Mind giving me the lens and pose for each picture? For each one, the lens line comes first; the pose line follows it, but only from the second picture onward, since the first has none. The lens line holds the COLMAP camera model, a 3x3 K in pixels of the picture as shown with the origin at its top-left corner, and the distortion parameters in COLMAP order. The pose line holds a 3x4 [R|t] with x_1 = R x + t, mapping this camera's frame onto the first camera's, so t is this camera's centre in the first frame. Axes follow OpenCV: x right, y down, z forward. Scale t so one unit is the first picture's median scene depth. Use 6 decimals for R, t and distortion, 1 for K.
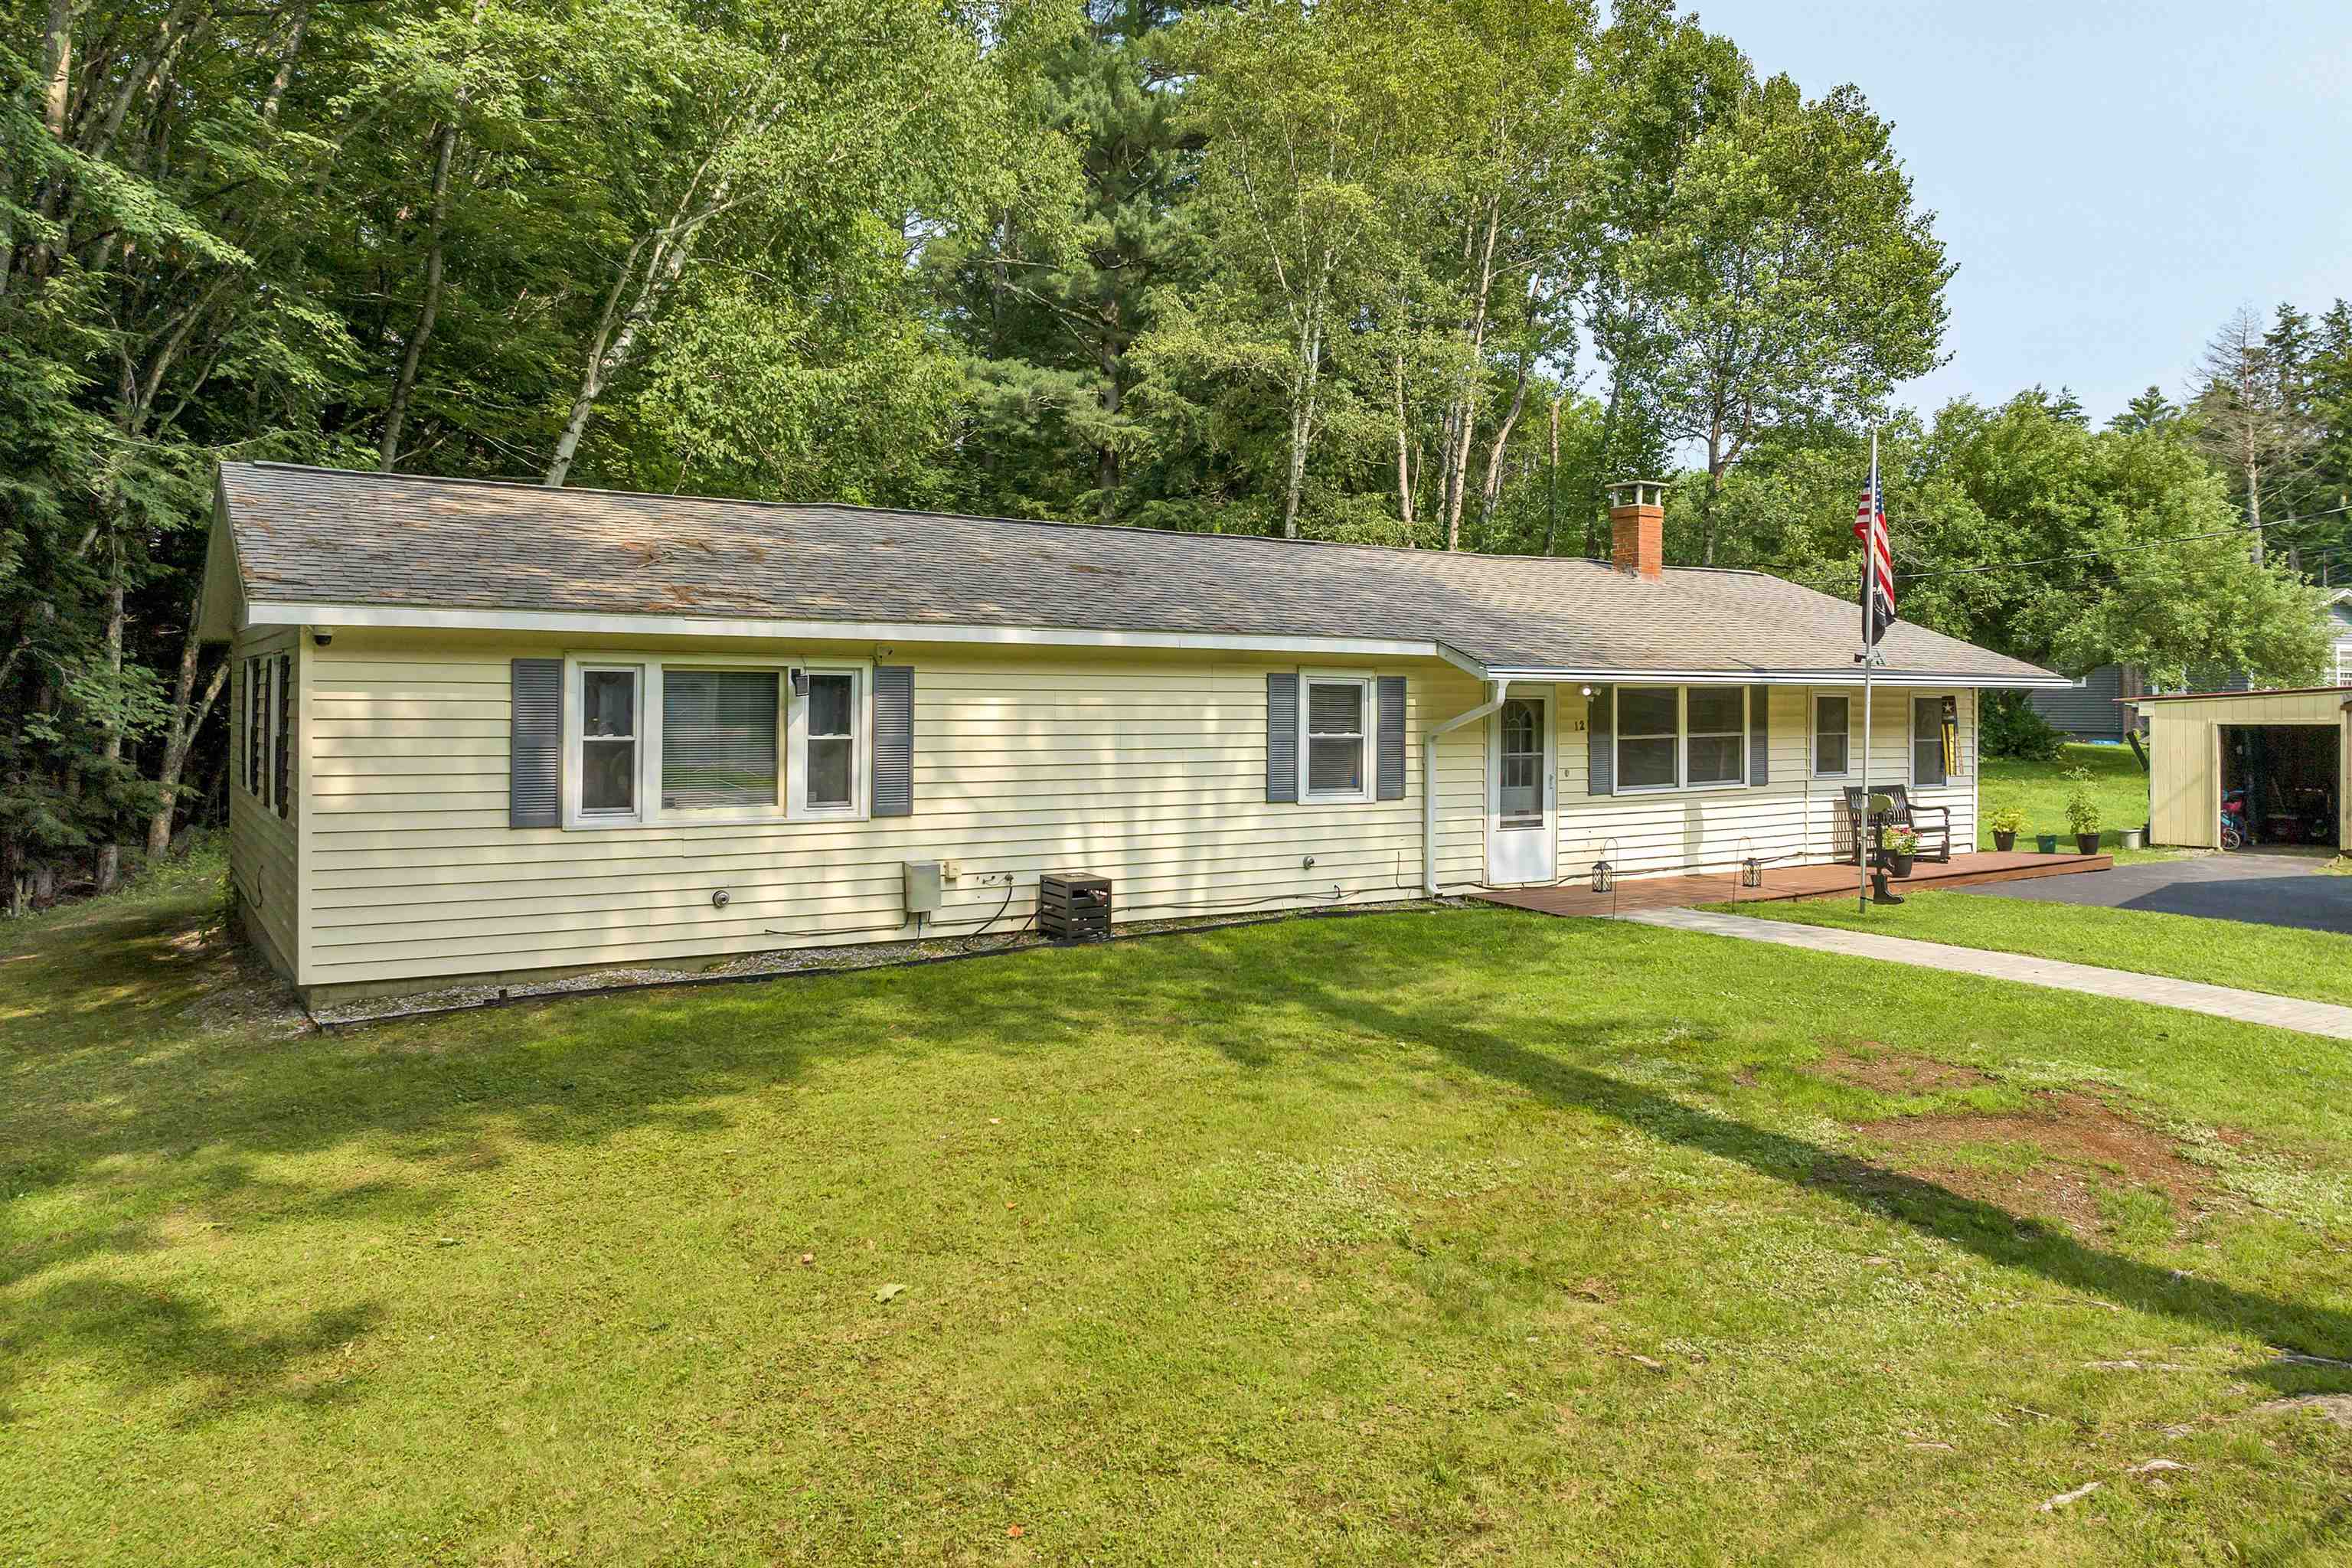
lens RADIAL K [[1658.6, 0, 1176.0], [0, 1658.6, 784.0], [0, 0, 1]] dist [-0.007446, -0.000769]
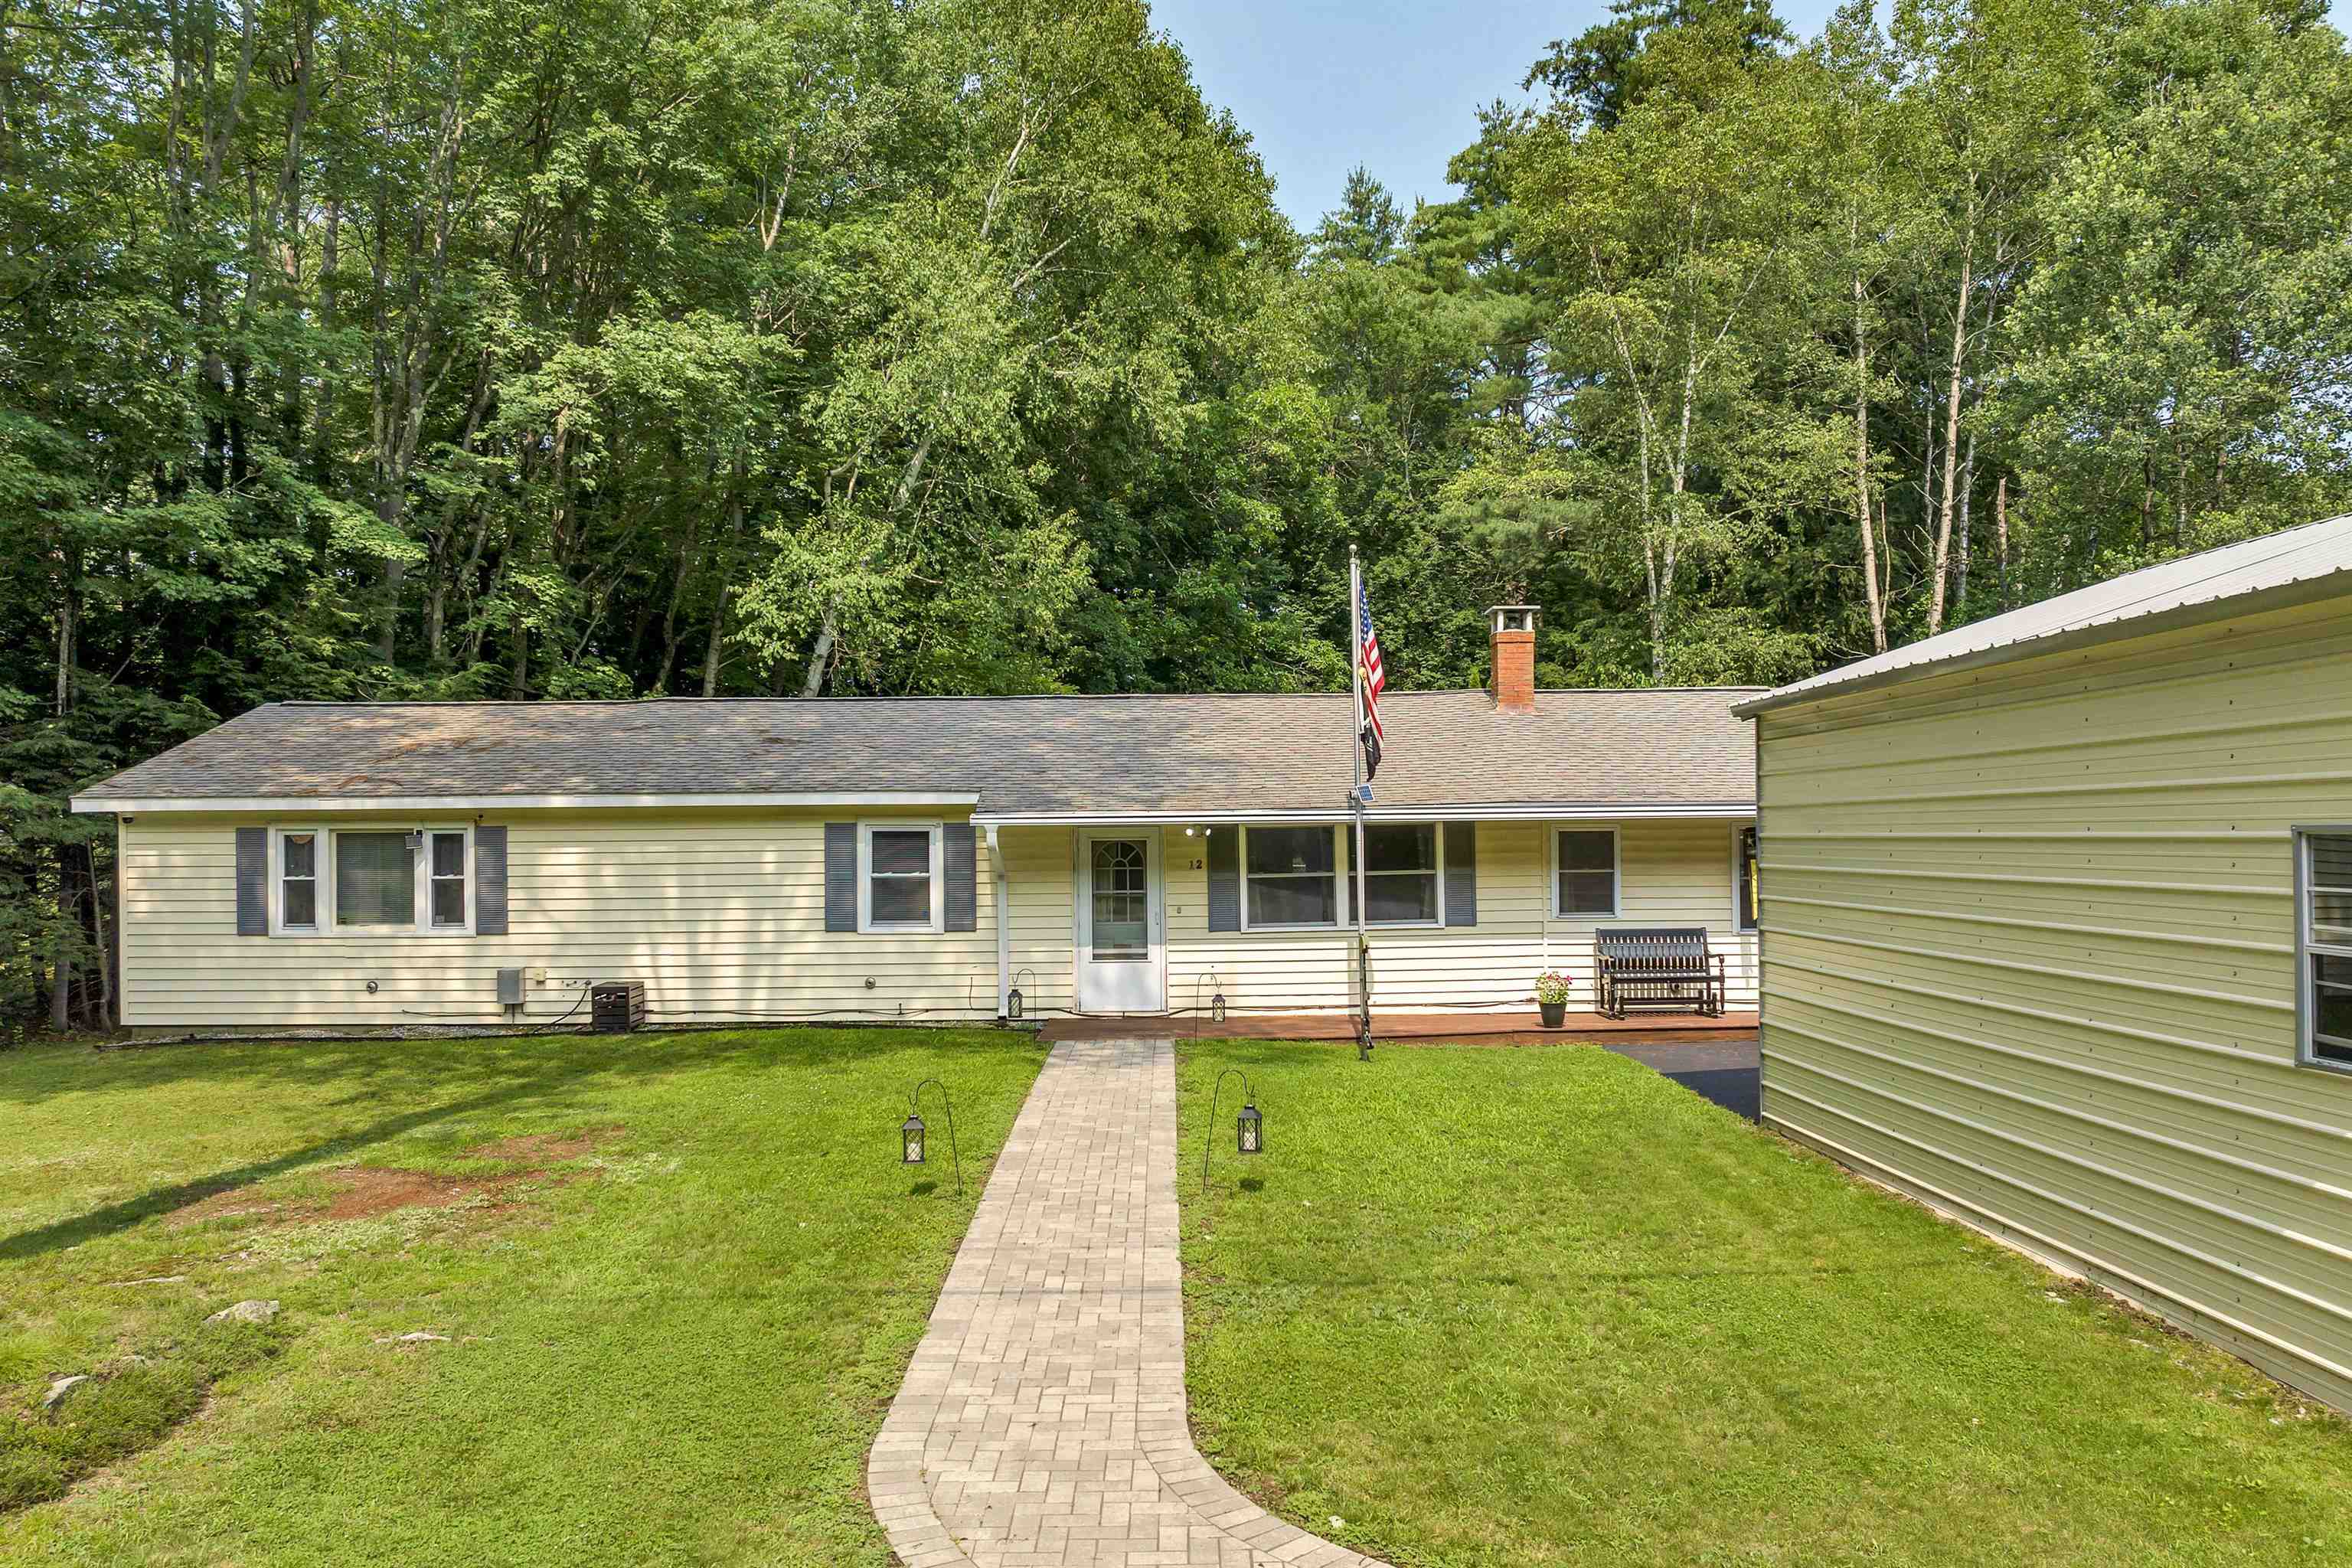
lens RADIAL K [[1653.4, 0, 1186.7], [0, 1653.4, 841.1], [0, 0, 1]] dist [-0.037340, -0.003861]
pose [[0.835671, -0.003803, -0.549217, 0.961136], [-0.012932, 0.999563, -0.026599, -0.026360], [0.549078, 0.029330, 0.835256, 0.150385]]
